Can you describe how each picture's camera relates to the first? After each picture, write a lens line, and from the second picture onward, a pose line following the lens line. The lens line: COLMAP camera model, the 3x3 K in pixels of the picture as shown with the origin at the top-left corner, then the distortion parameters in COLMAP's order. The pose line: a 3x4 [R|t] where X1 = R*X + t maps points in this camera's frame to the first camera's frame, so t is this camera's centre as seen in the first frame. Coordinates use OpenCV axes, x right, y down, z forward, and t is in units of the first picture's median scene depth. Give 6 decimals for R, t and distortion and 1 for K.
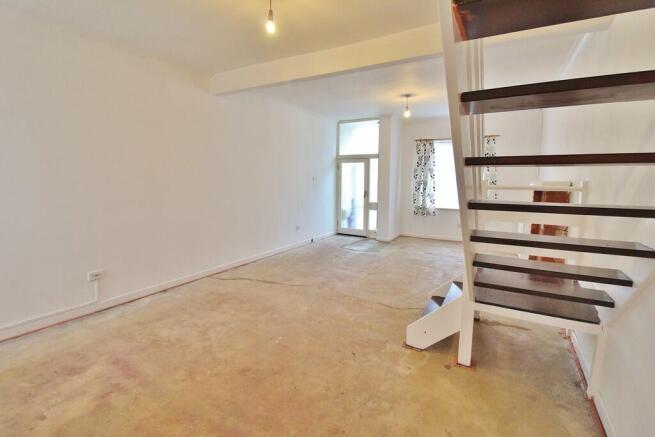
lens RADIAL K [[303.7, 0, 327.3], [0, 303.7, 214.9], [0, 0, 1]] dist [-0.006091, -0.004239]
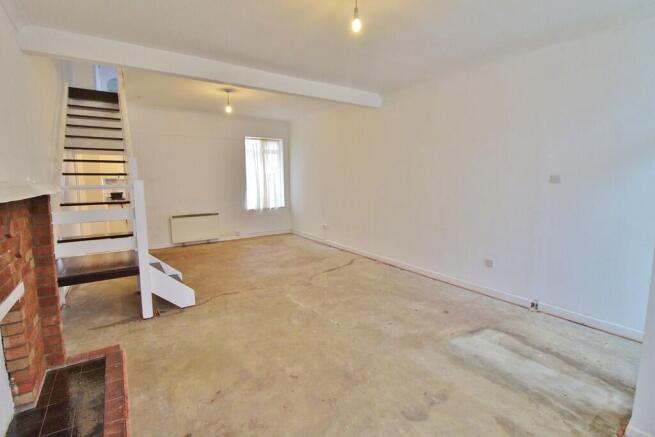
lens RADIAL K [[303.7, 0, 326.5], [0, 303.7, 216.5], [0, 0, 1]] dist [-0.006091, -0.004239]
pose [[-0.427799, 0.105701, -0.897672, 0.737107], [-0.109002, 0.979858, 0.167325, -0.144395], [0.897277, 0.169429, -0.407660, 1.265589]]
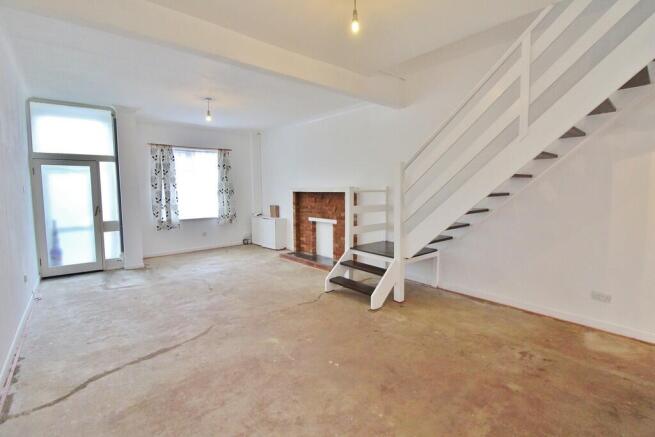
lens RADIAL K [[303.7, 0, 332.1], [0, 303.7, 217.6], [0, 0, 1]] dist [-0.006091, -0.004239]
pose [[0.329719, -0.099970, 0.938771, -0.559158], [0.126037, 0.990138, 0.061172, -0.042023], [-0.935628, 0.098150, 0.339067, 0.380629]]
